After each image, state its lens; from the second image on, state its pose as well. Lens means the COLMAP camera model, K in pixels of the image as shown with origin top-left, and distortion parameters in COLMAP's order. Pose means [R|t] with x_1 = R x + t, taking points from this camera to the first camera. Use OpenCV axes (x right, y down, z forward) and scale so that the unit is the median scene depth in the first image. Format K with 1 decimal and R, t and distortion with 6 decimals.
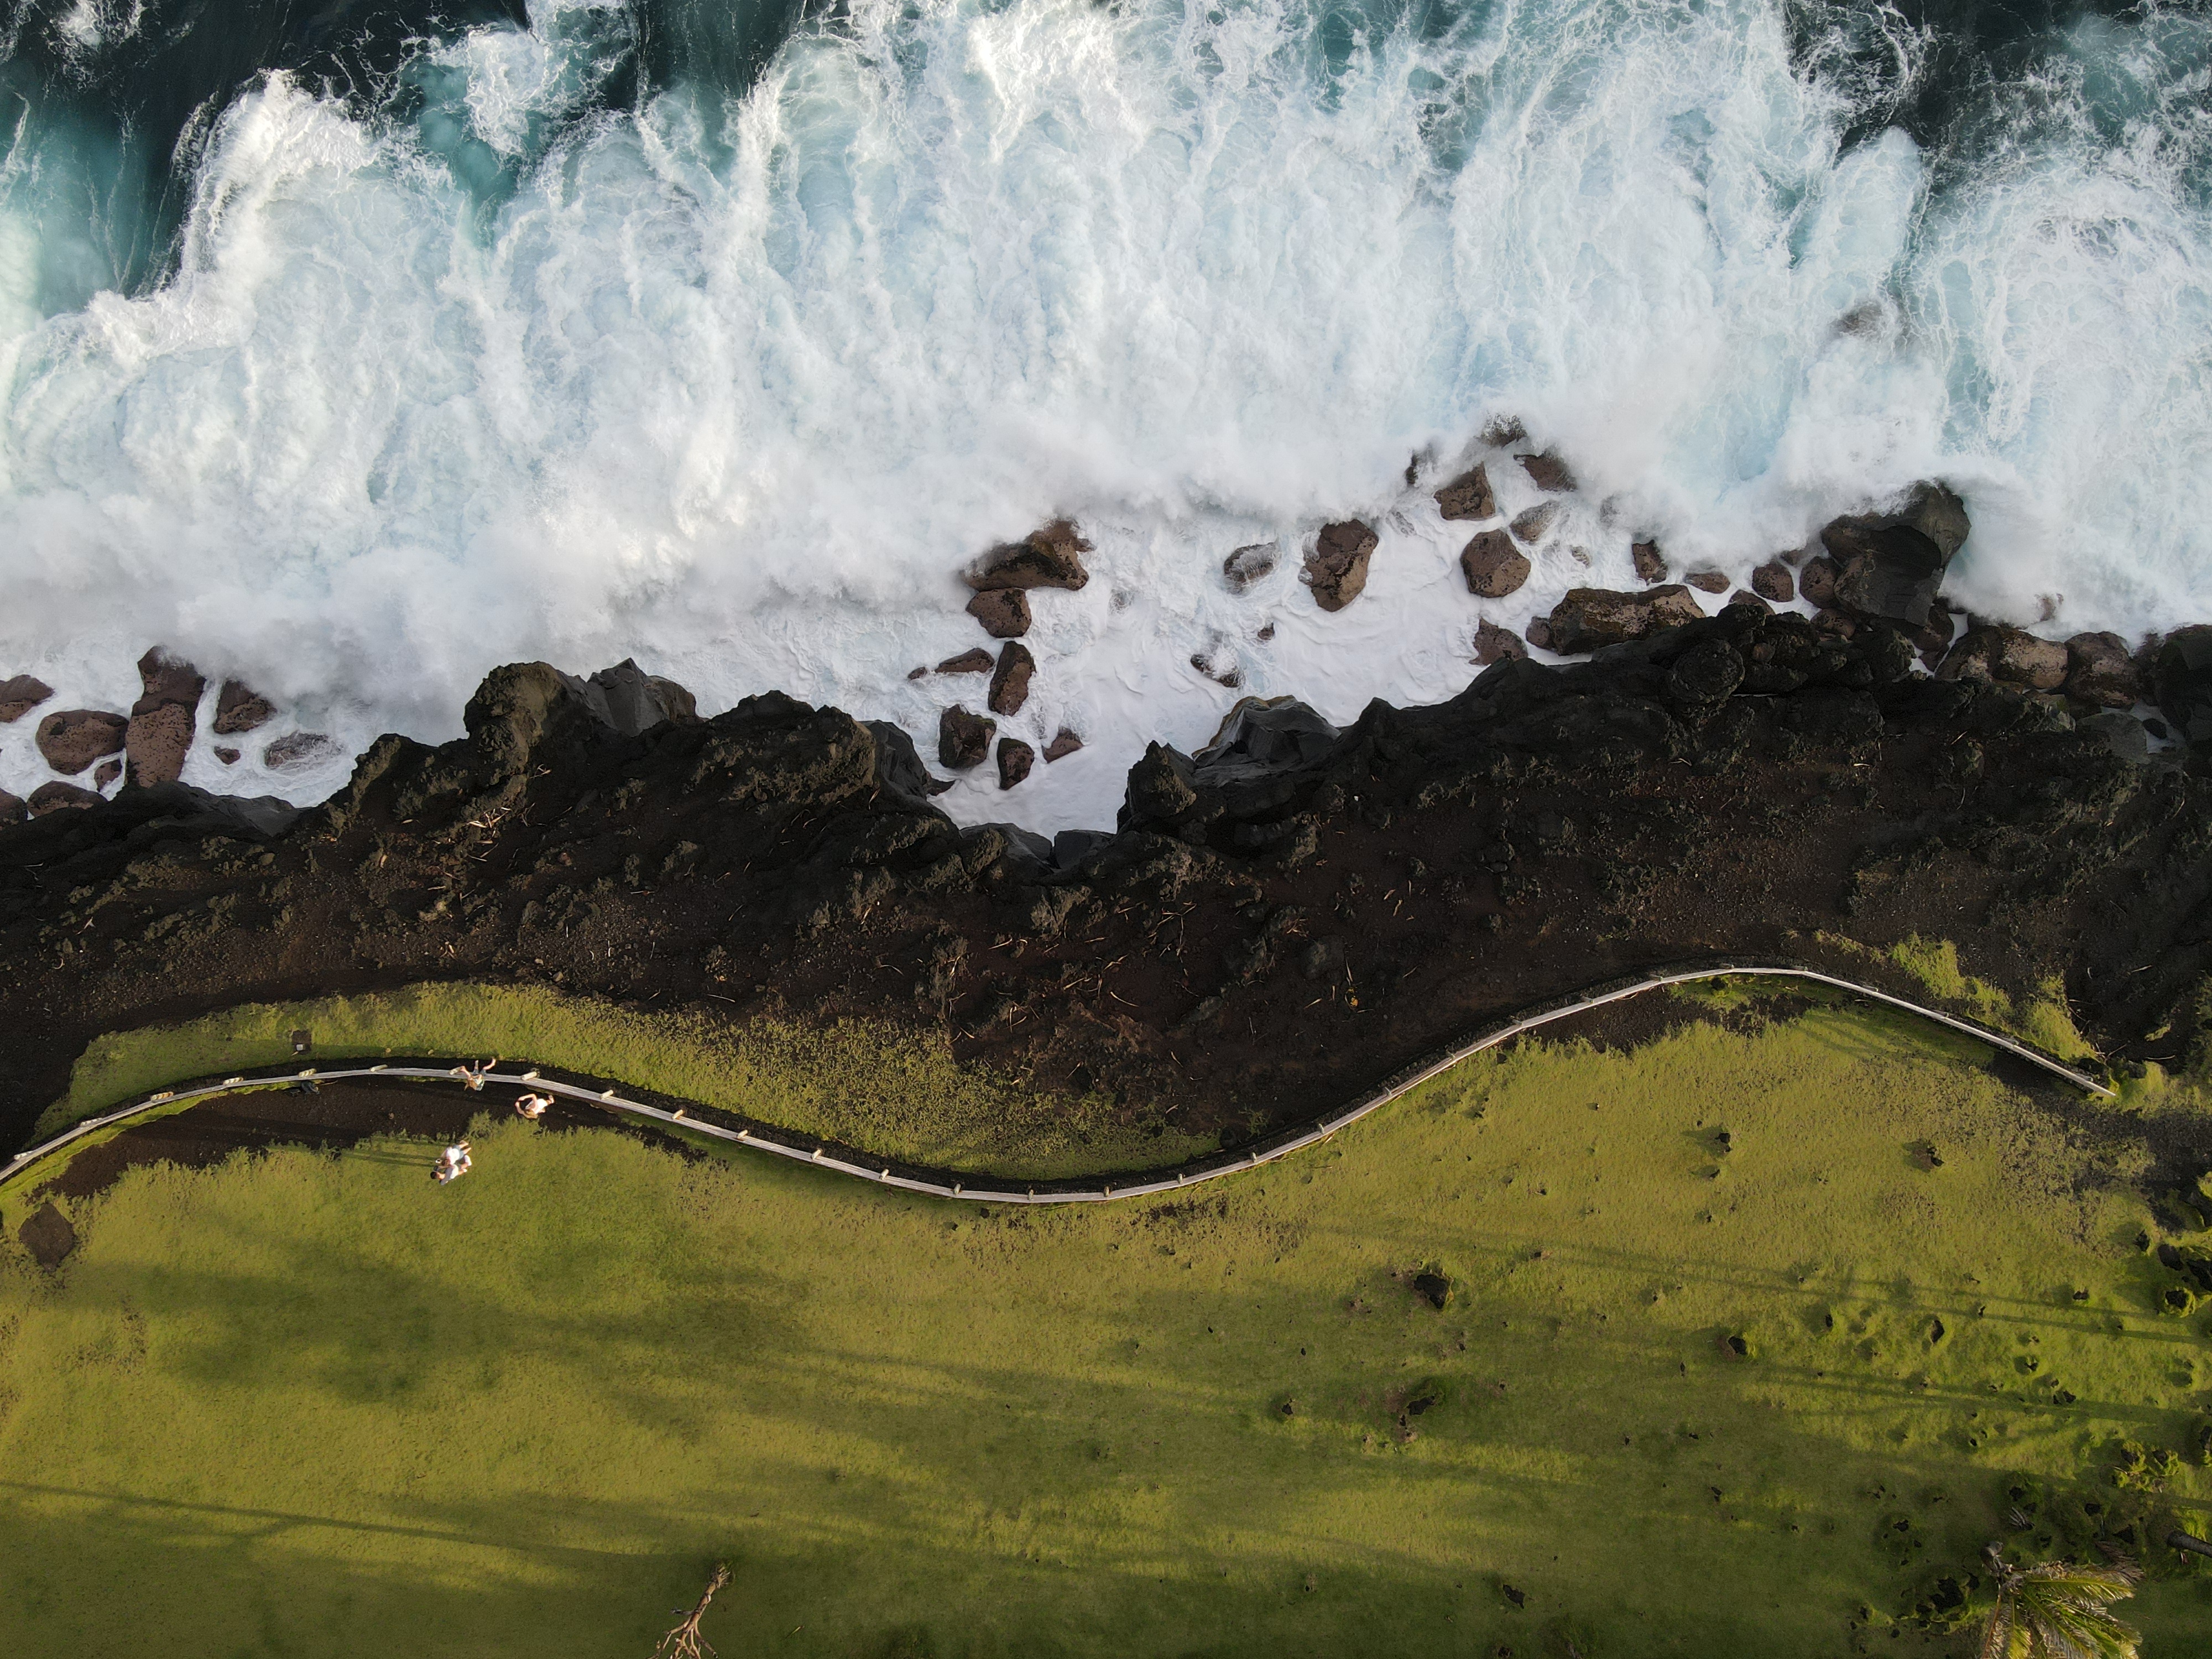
lens RADIAL K [[1545.0, 0, 1106.0], [0, 1545.0, 829.5], [0, 0, 1]] dist [0.163289, 0.146930]
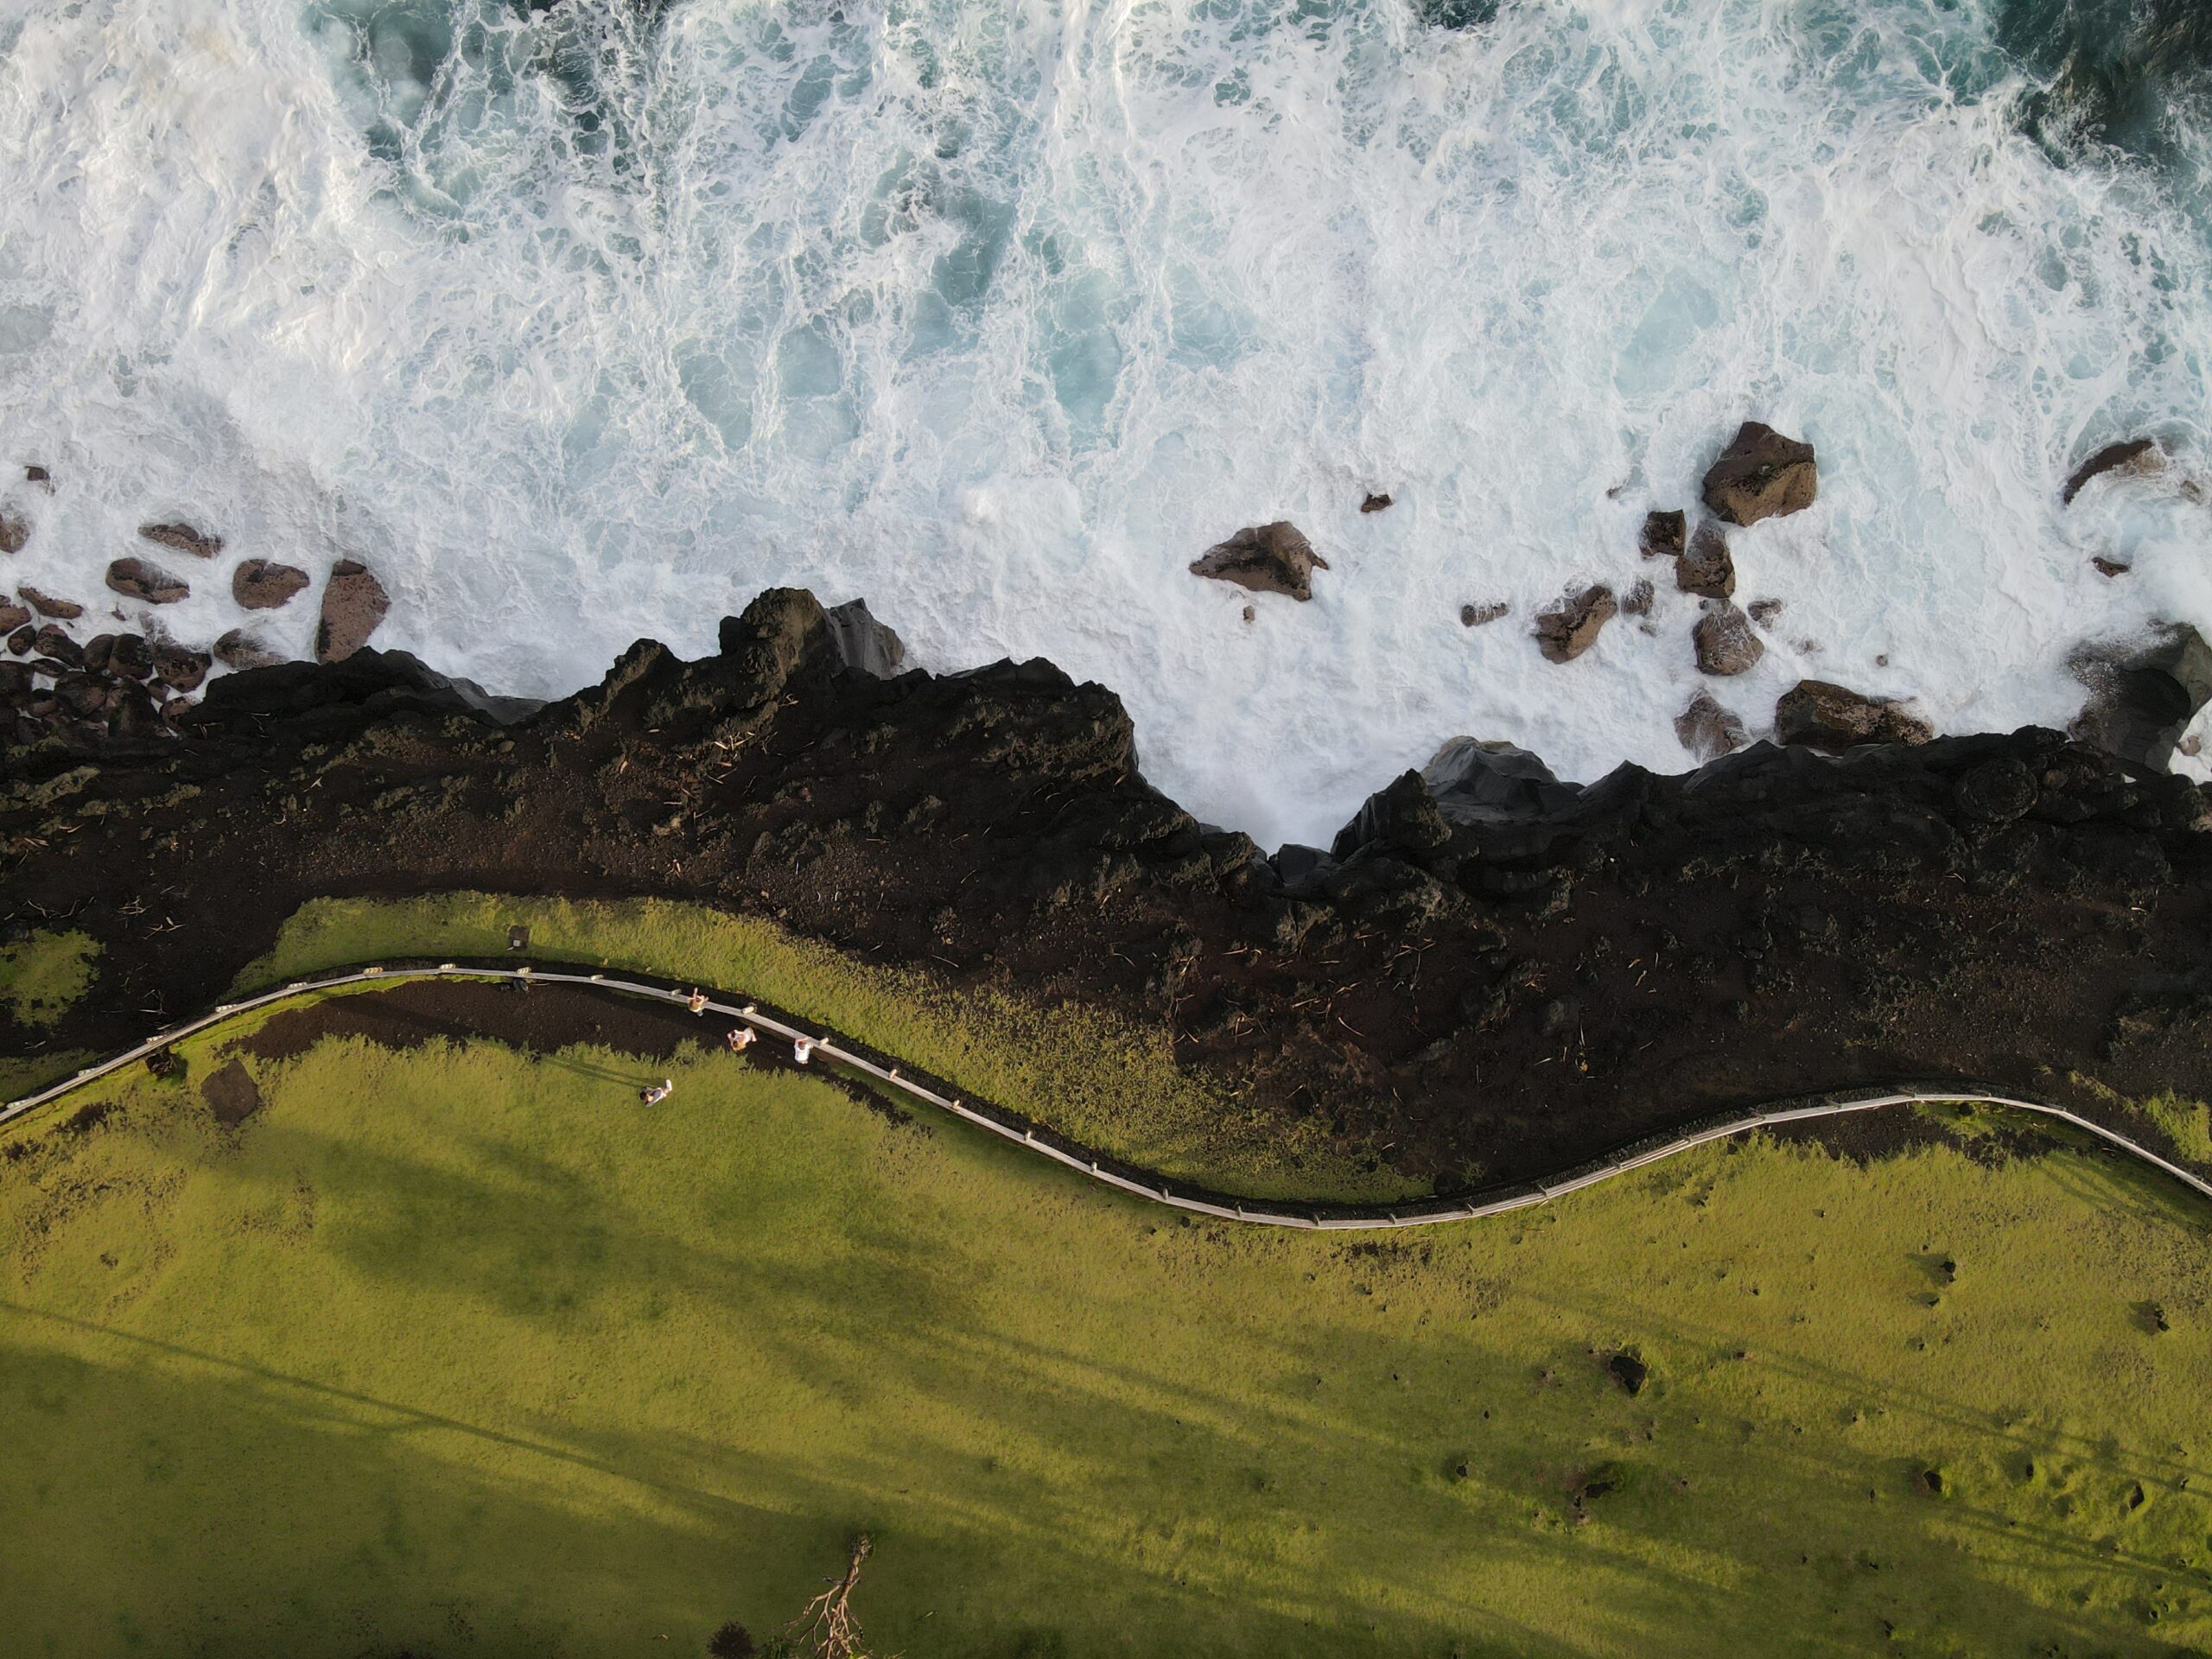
lens RADIAL K [[1545.0, 0, 1106.0], [0, 1545.0, 829.5], [0, 0, 1]] dist [0.163289, 0.146930]
pose [[0.985436, 0.157707, 0.063600, -0.221891], [-0.157837, 0.987461, -0.003002, 0.014025], [-0.063276, -0.007080, 0.997971, 0.031649]]
